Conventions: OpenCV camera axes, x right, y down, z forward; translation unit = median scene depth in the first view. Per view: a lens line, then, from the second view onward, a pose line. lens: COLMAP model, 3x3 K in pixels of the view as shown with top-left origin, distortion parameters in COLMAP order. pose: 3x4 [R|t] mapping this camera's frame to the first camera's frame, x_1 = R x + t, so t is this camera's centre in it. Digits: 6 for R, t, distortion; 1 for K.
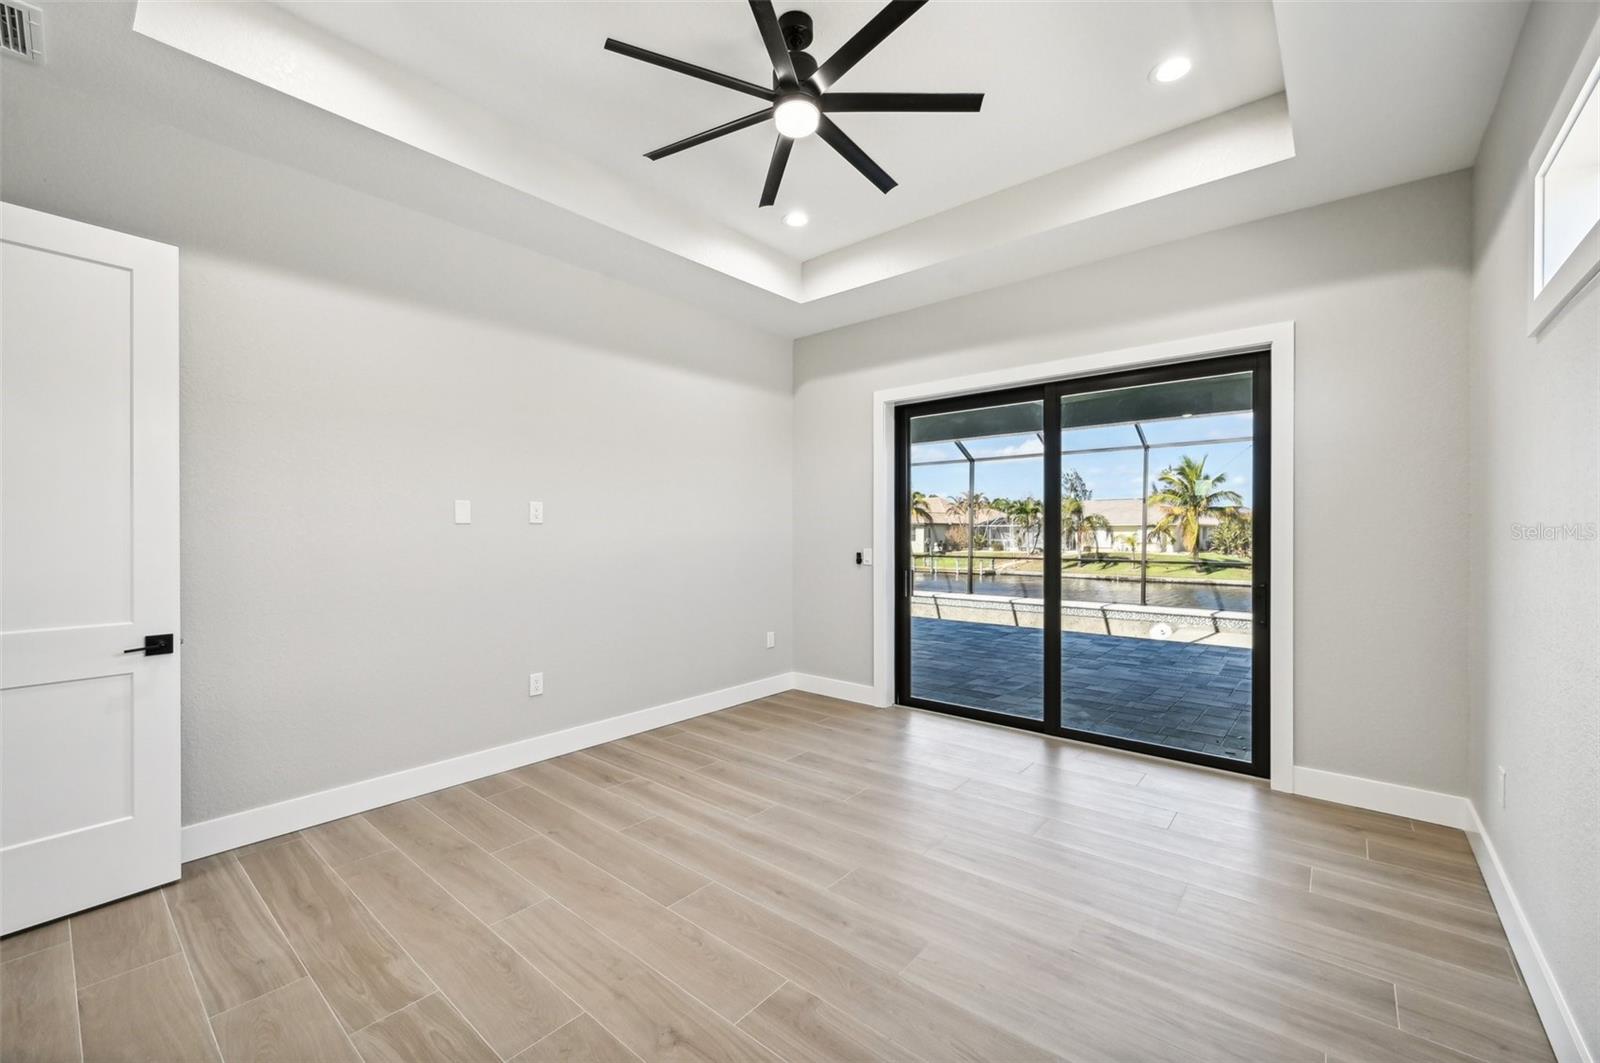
lens RADIAL K [[646.3, 0, 801.4], [0, 646.3, 539.8], [0, 0, 1]] dist [0.000195, -0.000201]
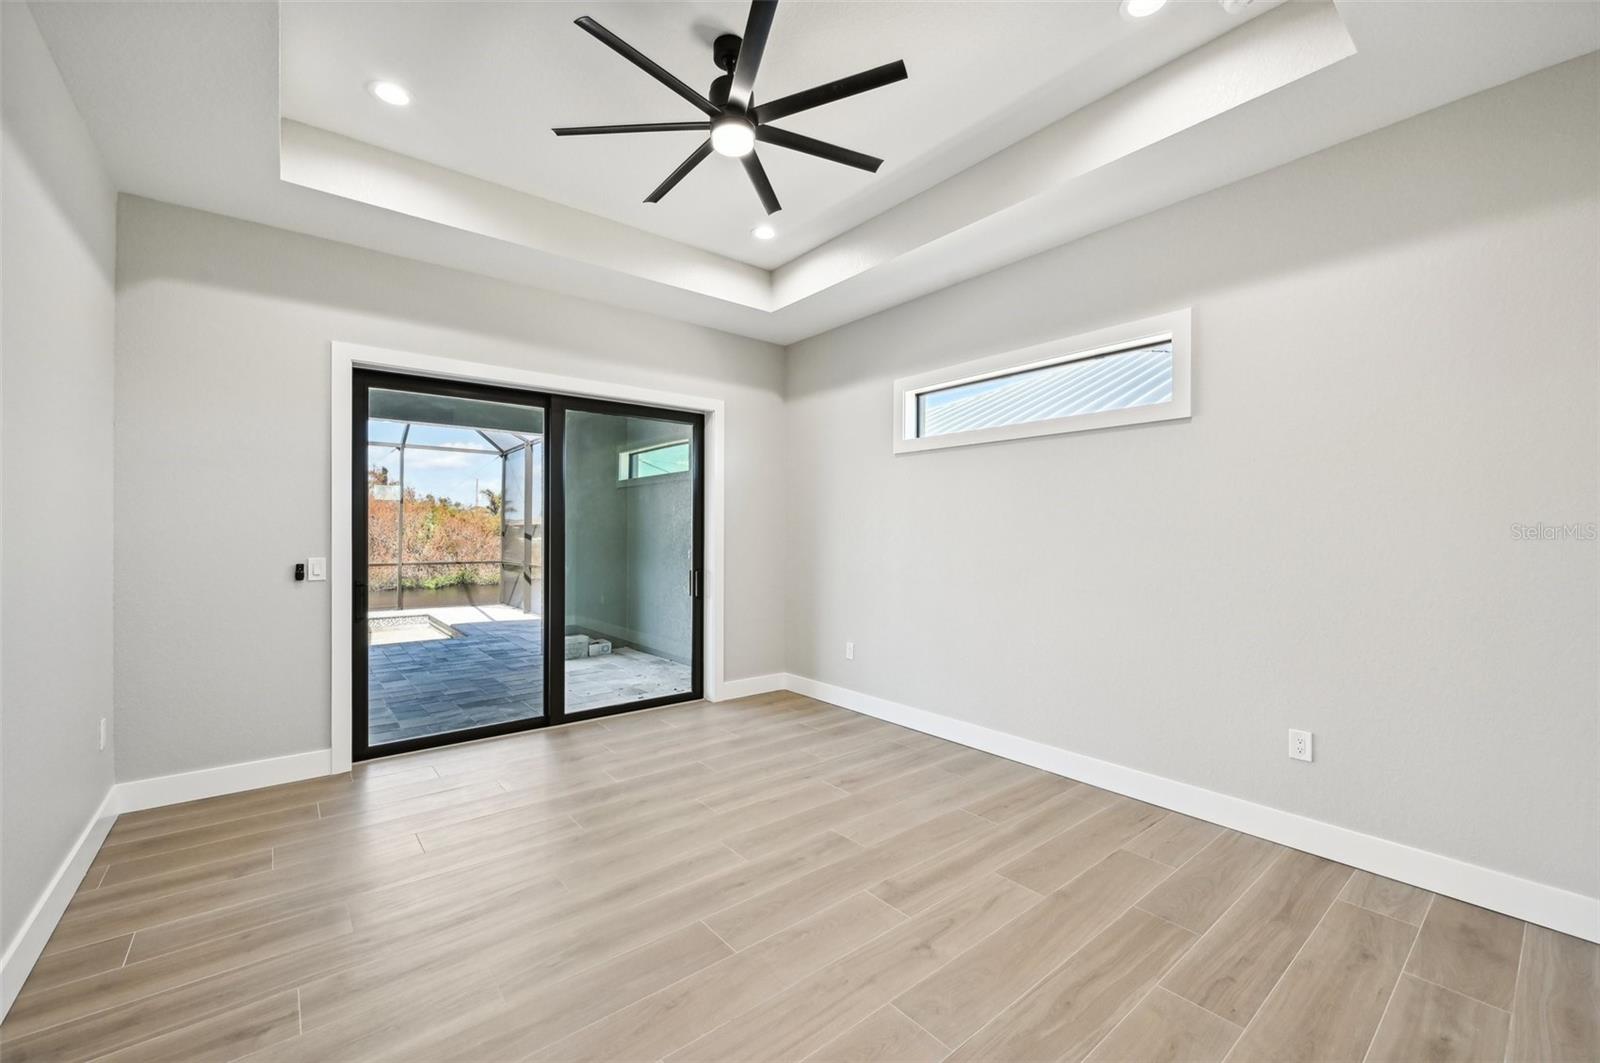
lens RADIAL K [[646.3, 0, 801.4], [0, 646.3, 539.8], [0, 0, 1]] dist [0.000195, -0.000201]
pose [[0.182824, -0.009071, 0.983104, -0.699379], [0.010802, 0.999916, 0.007217, -0.007508], [-0.983086, 0.009300, 0.182906, 0.483727]]
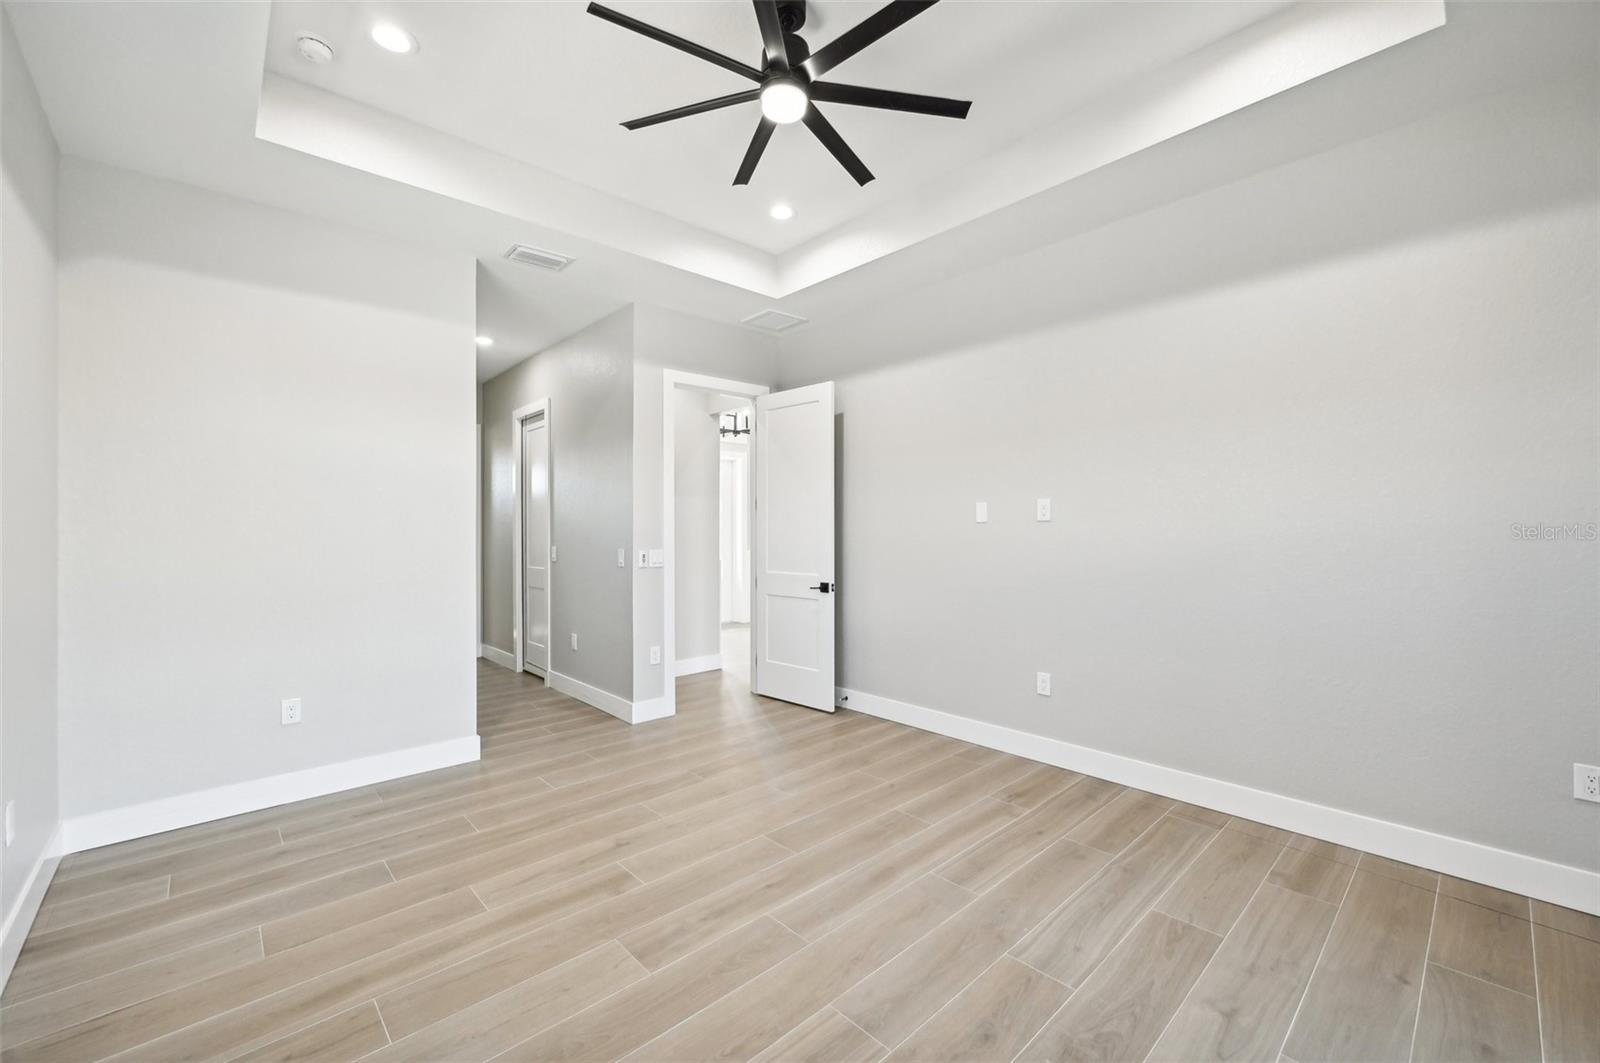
lens RADIAL K [[651.1, 0, 800.6], [0, 651.1, 528.0], [0, 0, 1]] dist [0.001532, -0.000027]
pose [[-0.123907, 0.000416, -0.992294, 0.665180], [-0.010557, 0.999943, 0.001738, -0.014247], [0.992238, 0.010690, -0.123896, 0.796202]]
